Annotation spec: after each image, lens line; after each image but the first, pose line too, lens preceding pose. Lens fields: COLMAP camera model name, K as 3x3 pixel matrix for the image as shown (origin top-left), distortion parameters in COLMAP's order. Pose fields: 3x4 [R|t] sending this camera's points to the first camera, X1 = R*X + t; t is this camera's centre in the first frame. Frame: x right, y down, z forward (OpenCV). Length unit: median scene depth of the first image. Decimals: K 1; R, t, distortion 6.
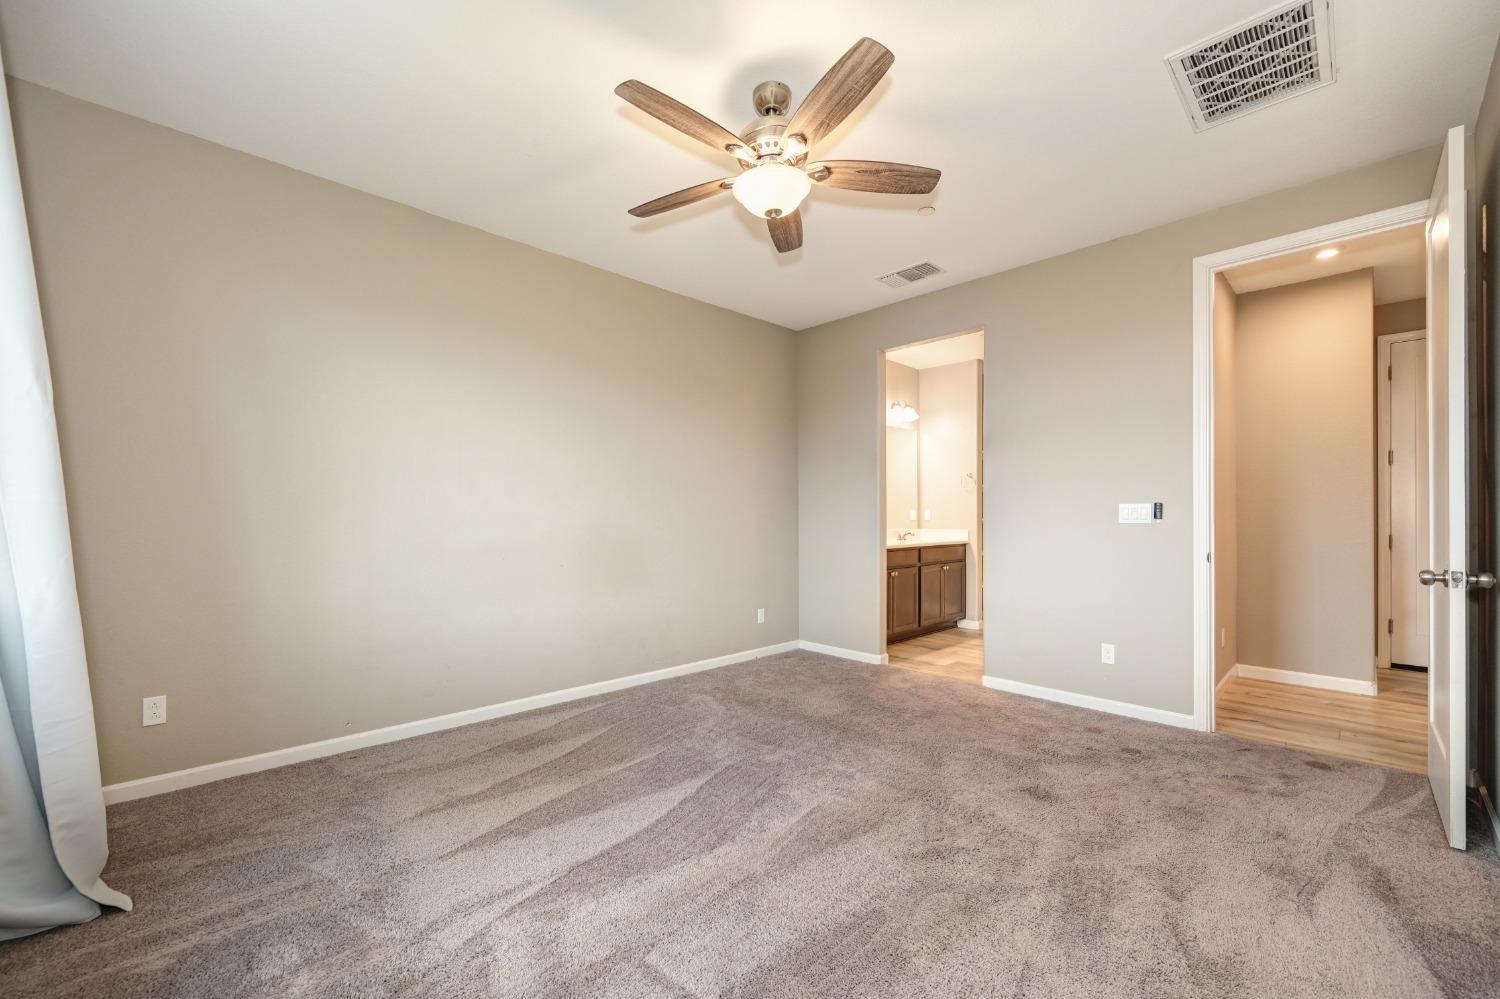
lens RADIAL K [[595.2, 0, 753.0], [0, 595.2, 508.1], [0, 0, 1]] dist [-0.001301, 0.000202]
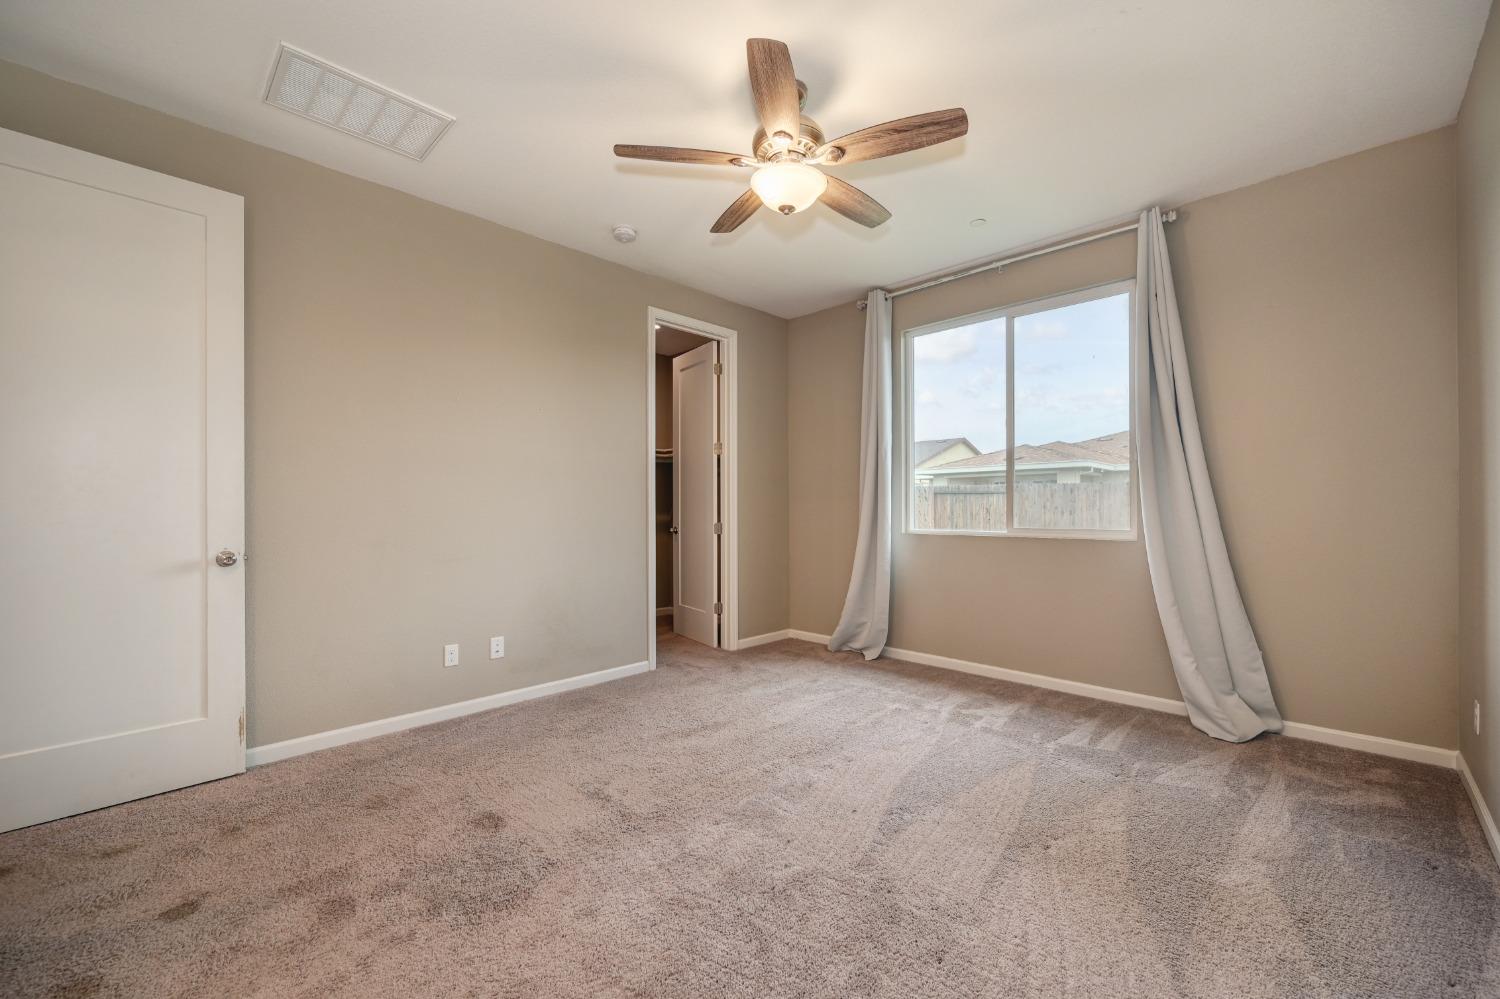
lens RADIAL K [[605.3, 0, 751.4], [0, 605.3, 506.4], [0, 0, 1]] dist [-0.001290, 0.000290]
pose [[-0.999992, 0.003810, 0.001134, 0.066485], [0.003796, 0.999918, -0.012240, 0.019822], [-0.001181, -0.012236, -0.999924, 1.491210]]
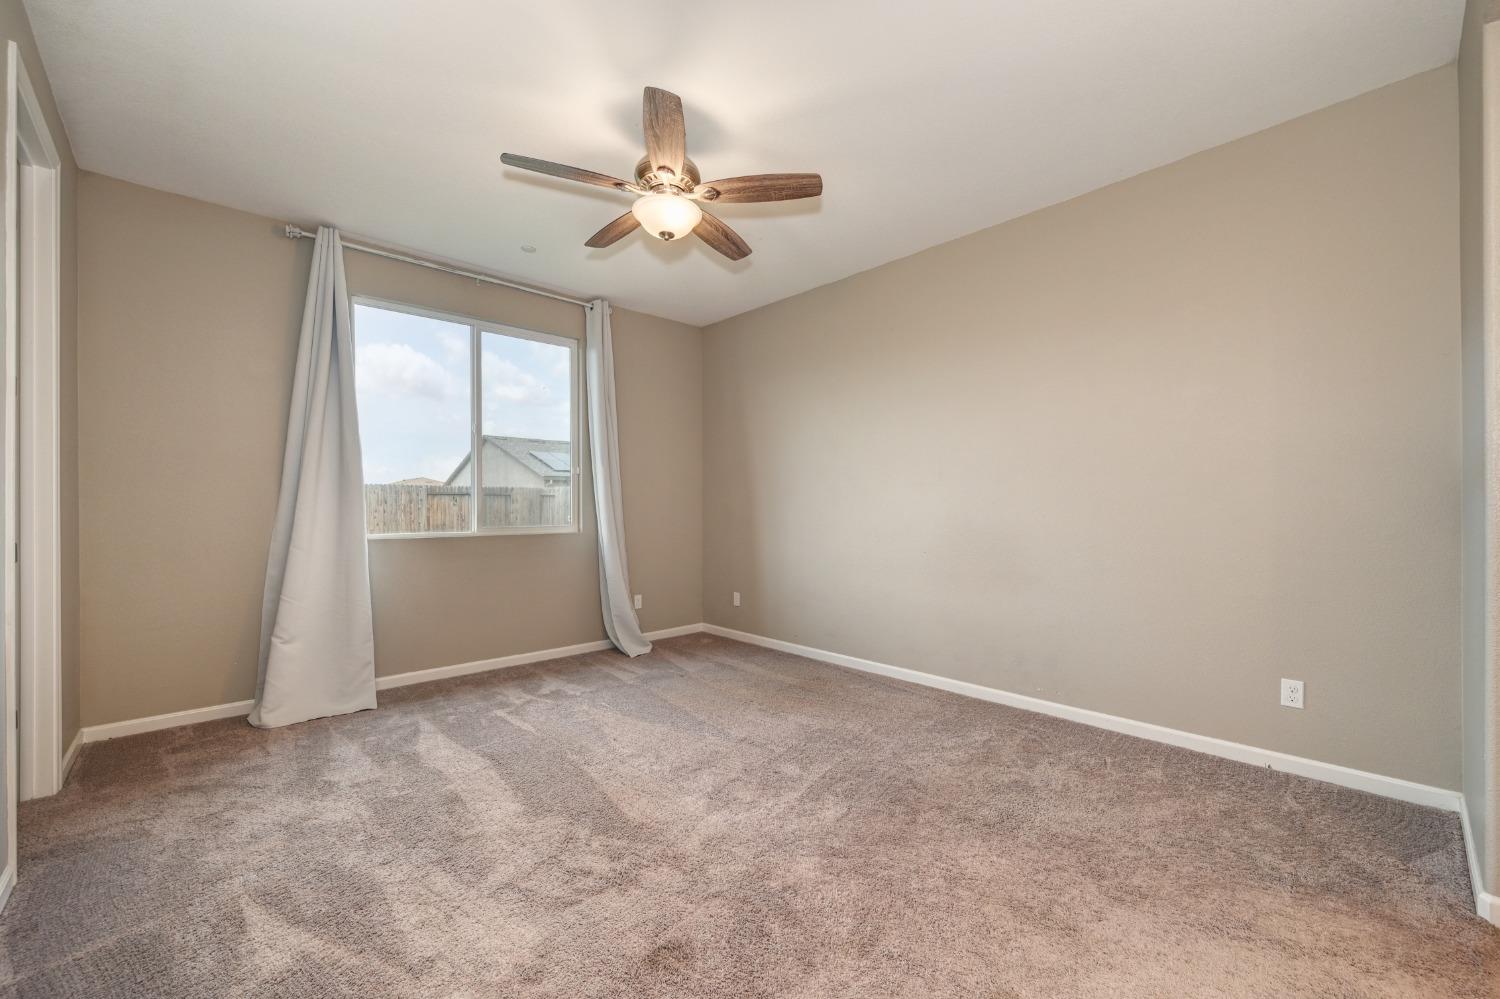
lens RADIAL K [[605.3, 0, 751.4], [0, 605.3, 506.4], [0, 0, 1]] dist [-0.001290, 0.000290]
pose [[-0.041298, -0.003906, -0.999139, 0.846371], [0.018613, 0.999816, -0.004678, 0.022352], [0.998973, -0.018790, -0.041218, 0.878169]]
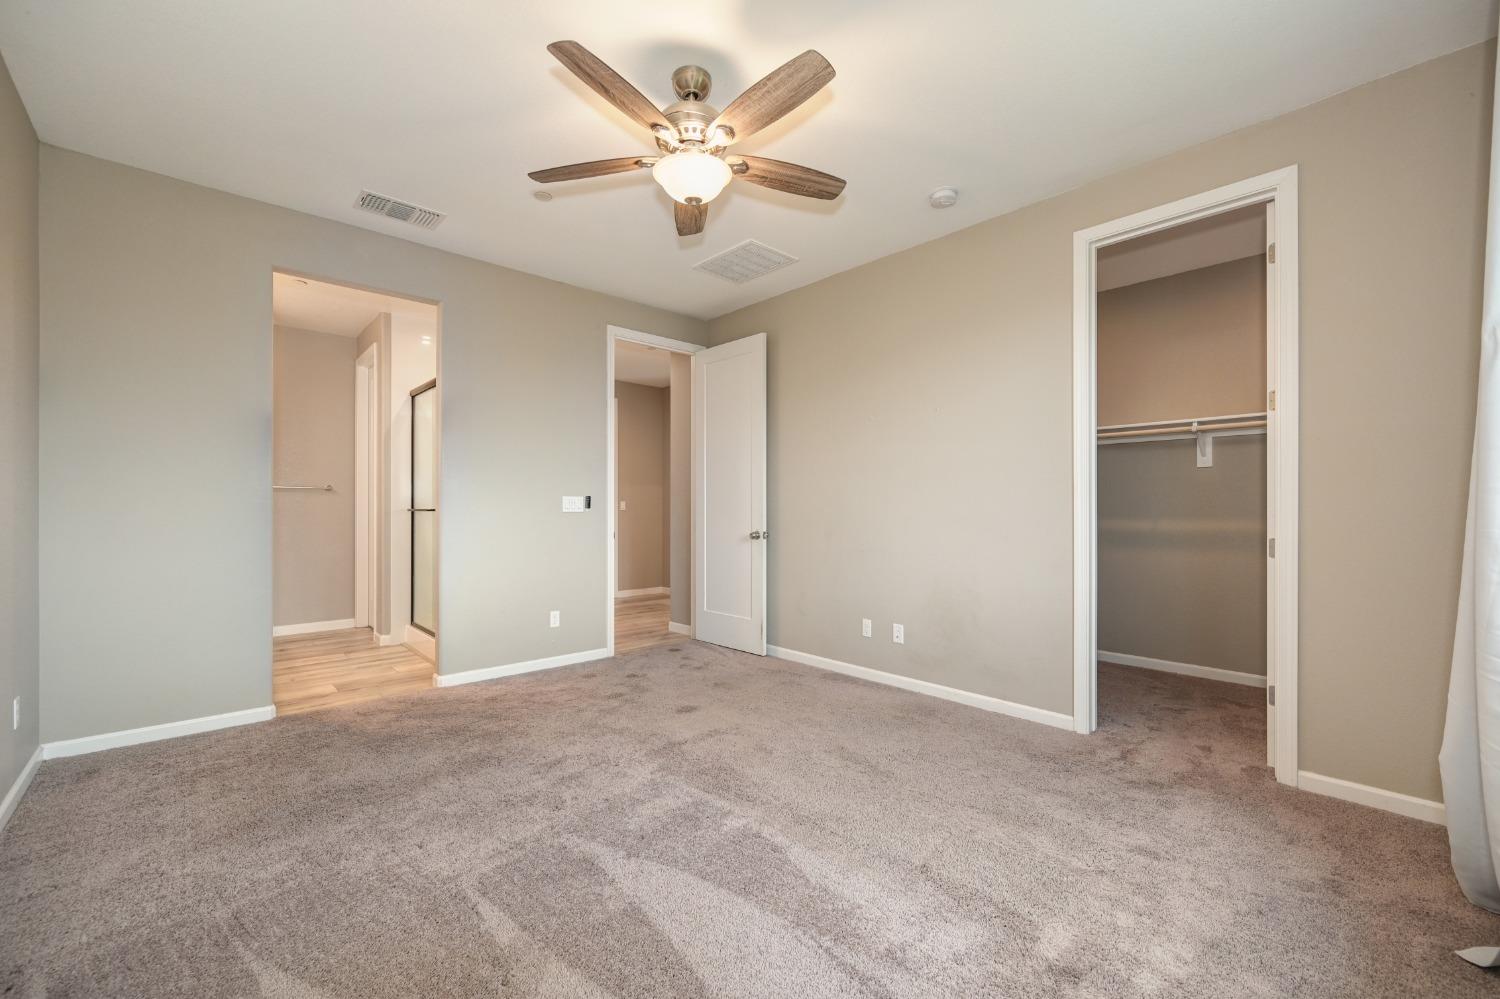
lens RADIAL K [[605.3, 0, 751.4], [0, 605.3, 506.4], [0, 0, 1]] dist [-0.001290, 0.000290]
pose [[0.039342, 0.002106, 0.999224, -0.712696], [-0.015773, 0.999874, -0.001486, 0.010320], [-0.999101, -0.015702, 0.039370, 0.628229]]
